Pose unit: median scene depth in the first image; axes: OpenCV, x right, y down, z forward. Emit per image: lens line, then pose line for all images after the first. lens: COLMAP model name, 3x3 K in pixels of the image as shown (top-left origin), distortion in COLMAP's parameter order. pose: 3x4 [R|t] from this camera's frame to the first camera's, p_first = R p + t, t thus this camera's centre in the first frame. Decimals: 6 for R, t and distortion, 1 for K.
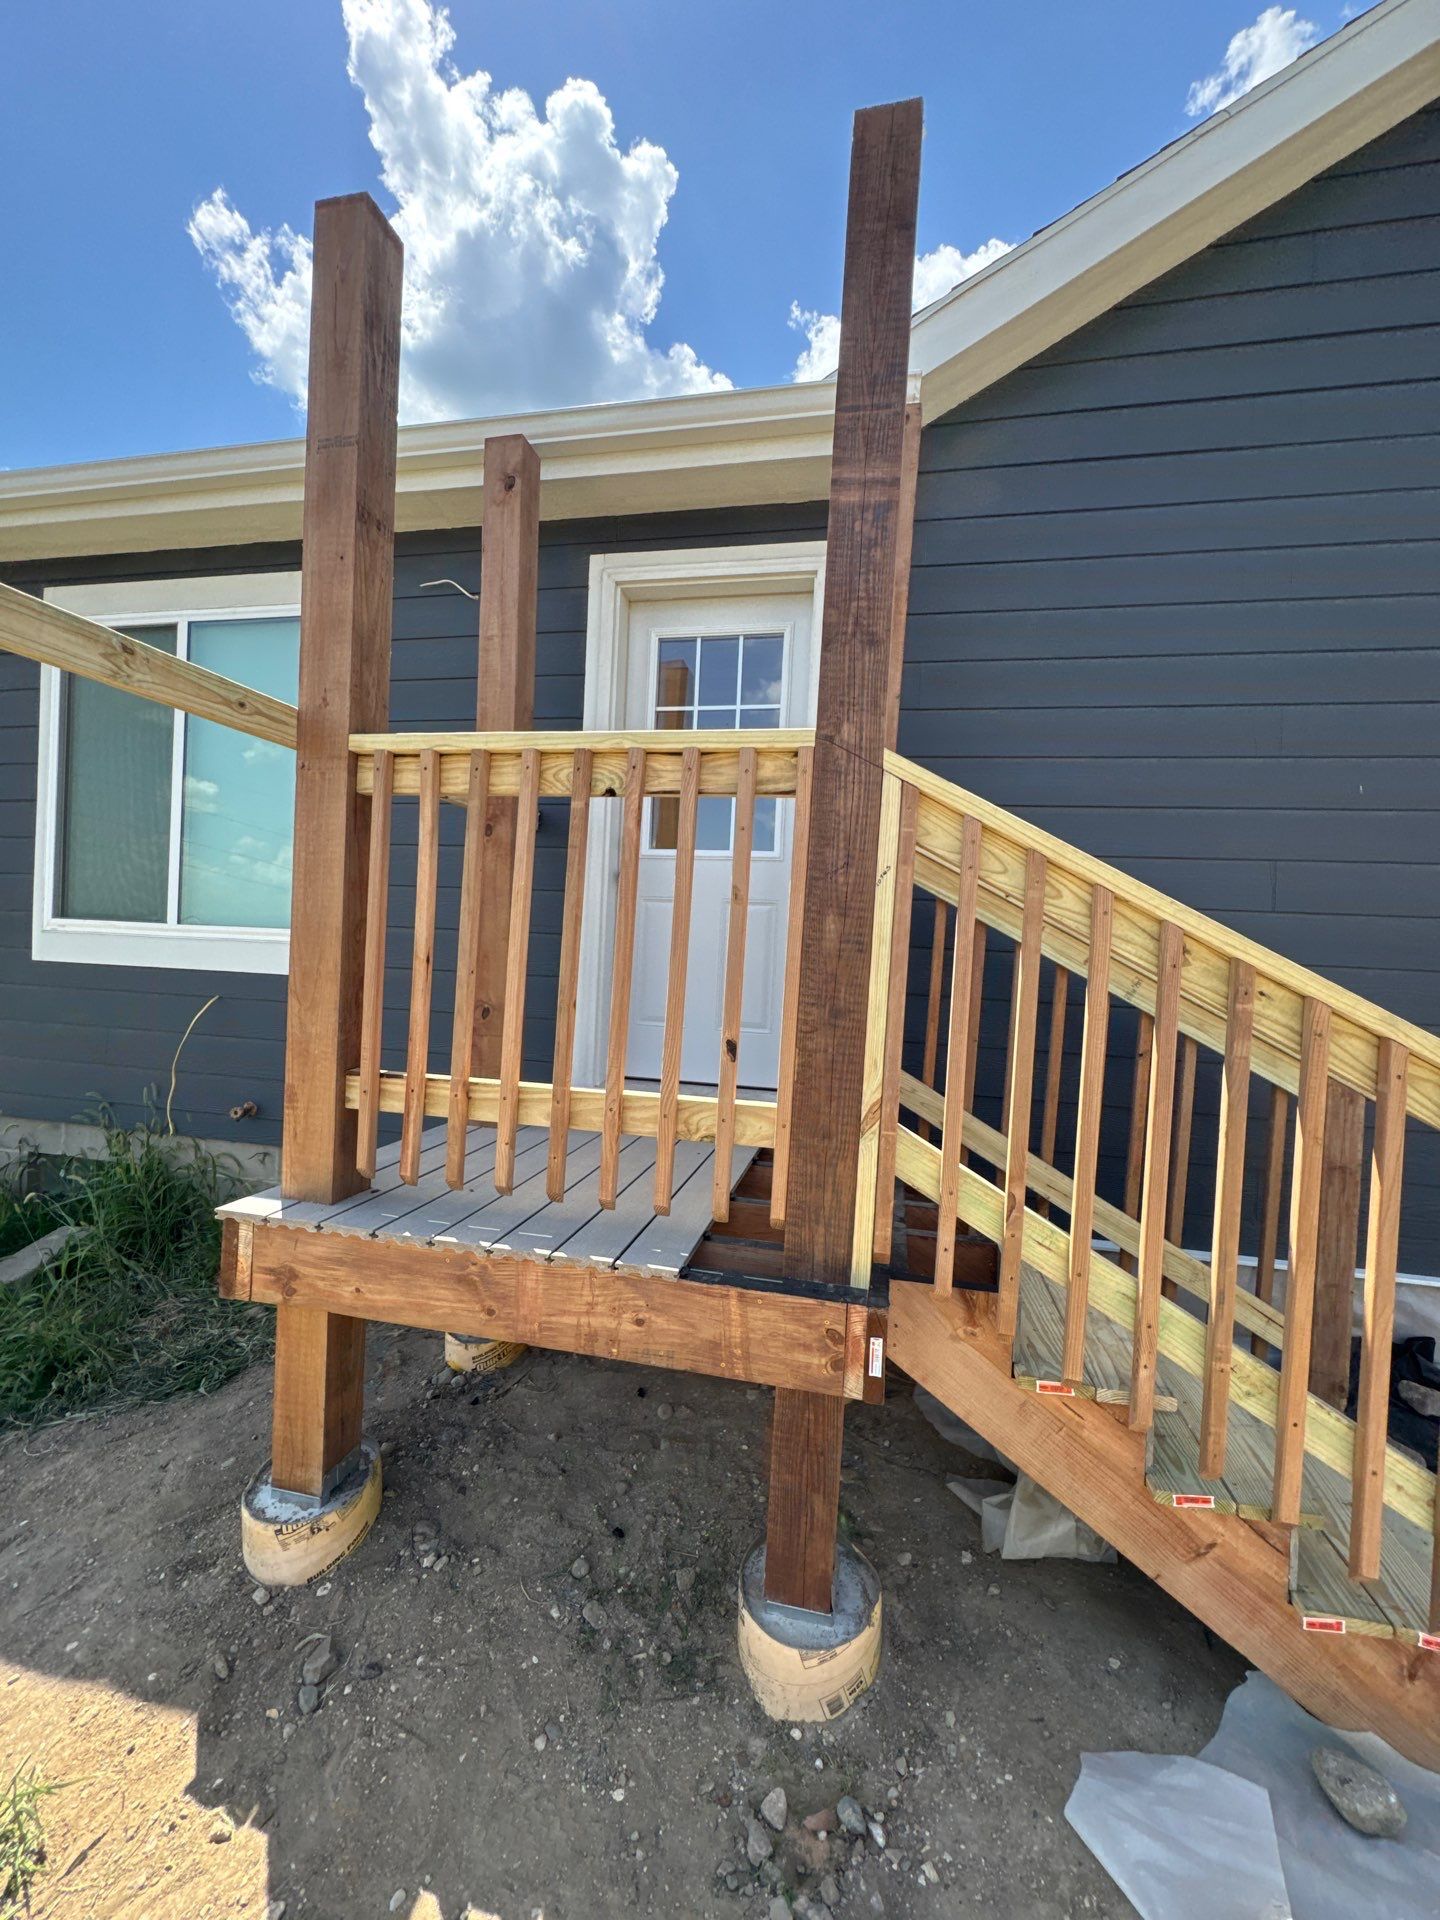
lens RADIAL K [[776.9, 0, 725.8], [0, 776.9, 958.0], [0, 0, 1]] dist [-0.004331, 0.001575]
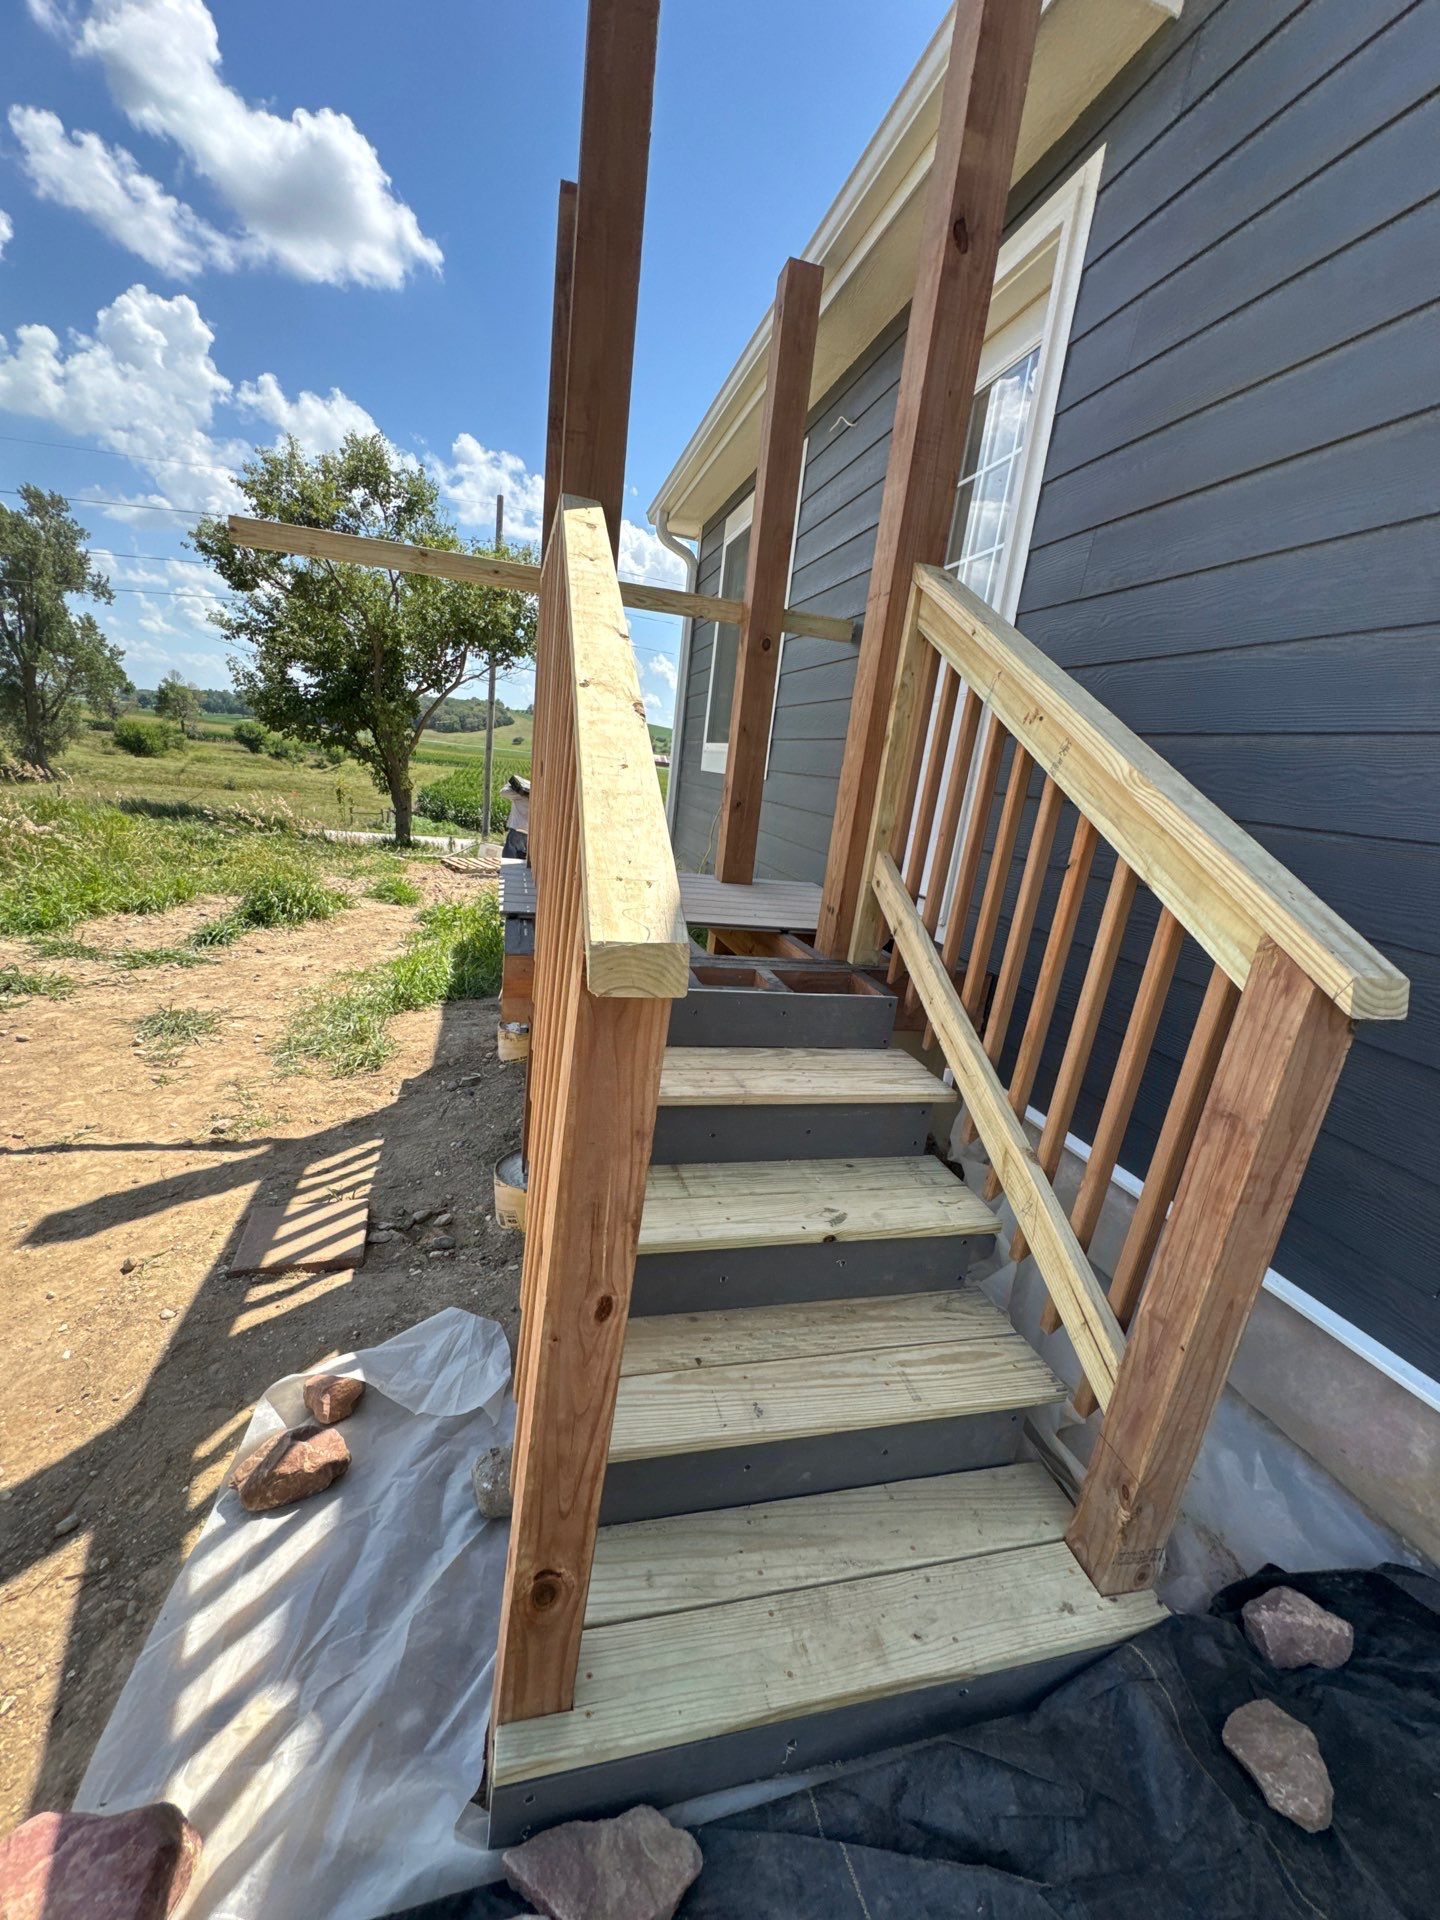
lens RADIAL K [[776.9, 0, 716.9], [0, 776.9, 960.0], [0, 0, 1]] dist [-0.004331, 0.001575]
pose [[0.444068, 0.221026, -0.868303, 1.332955], [-0.105946, 0.975251, 0.194066, 0.145099], [0.889707, 0.005815, 0.456495, 0.619939]]
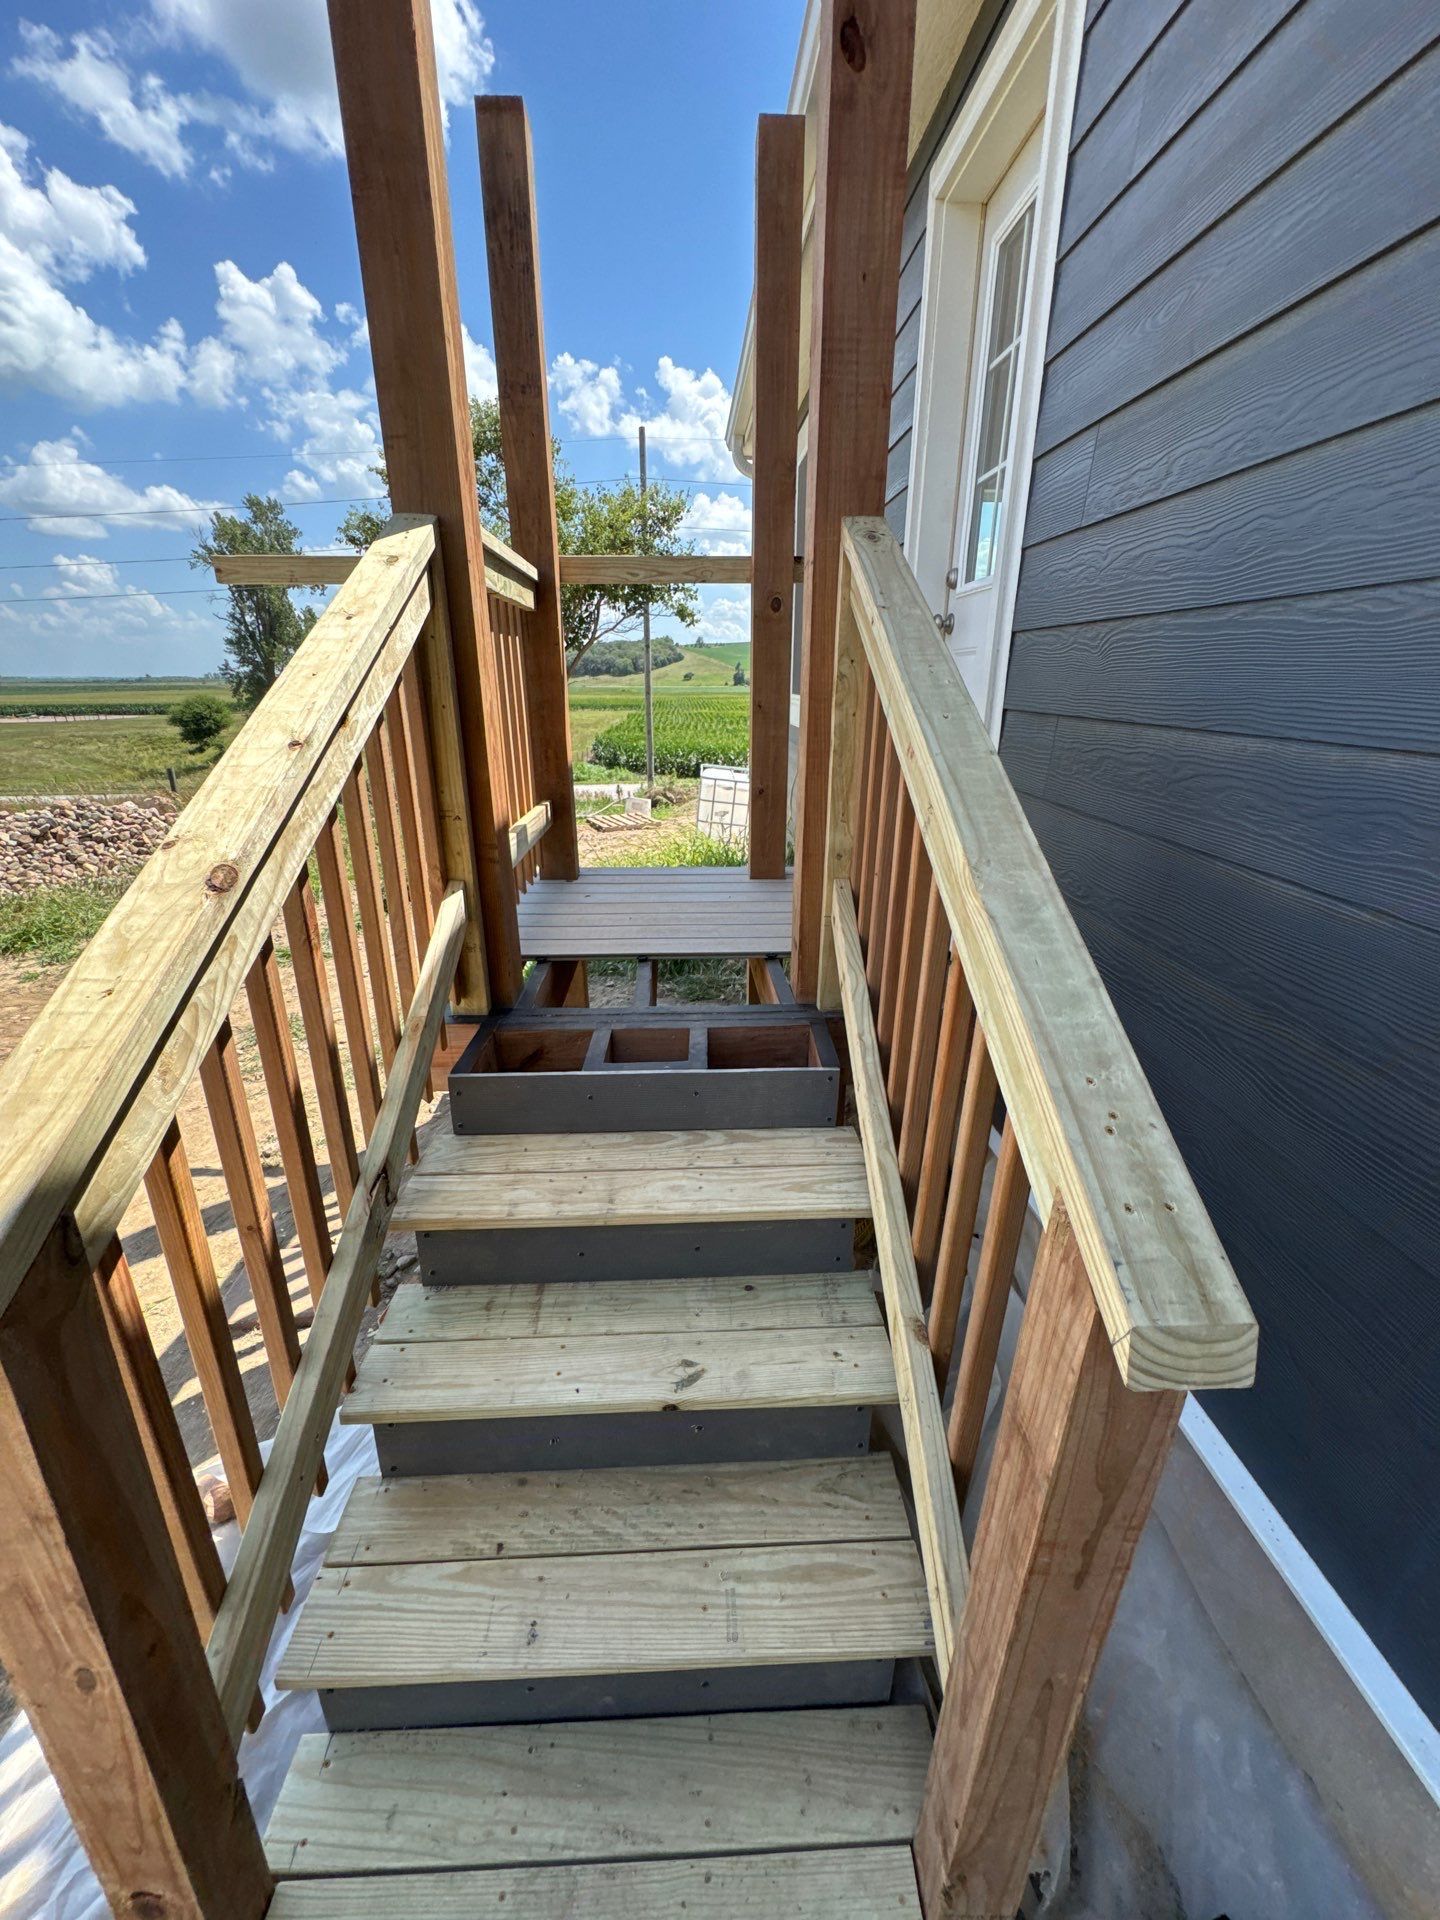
lens RADIAL K [[776.9, 0, 718.9], [0, 776.9, 958.7], [0, 0, 1]] dist [-0.004331, 0.001575]
pose [[0.243469, 0.288061, -0.926145, 1.272647], [-0.006484, 0.955340, 0.295437, -0.016304], [0.969887, -0.065924, 0.234464, 1.025931]]
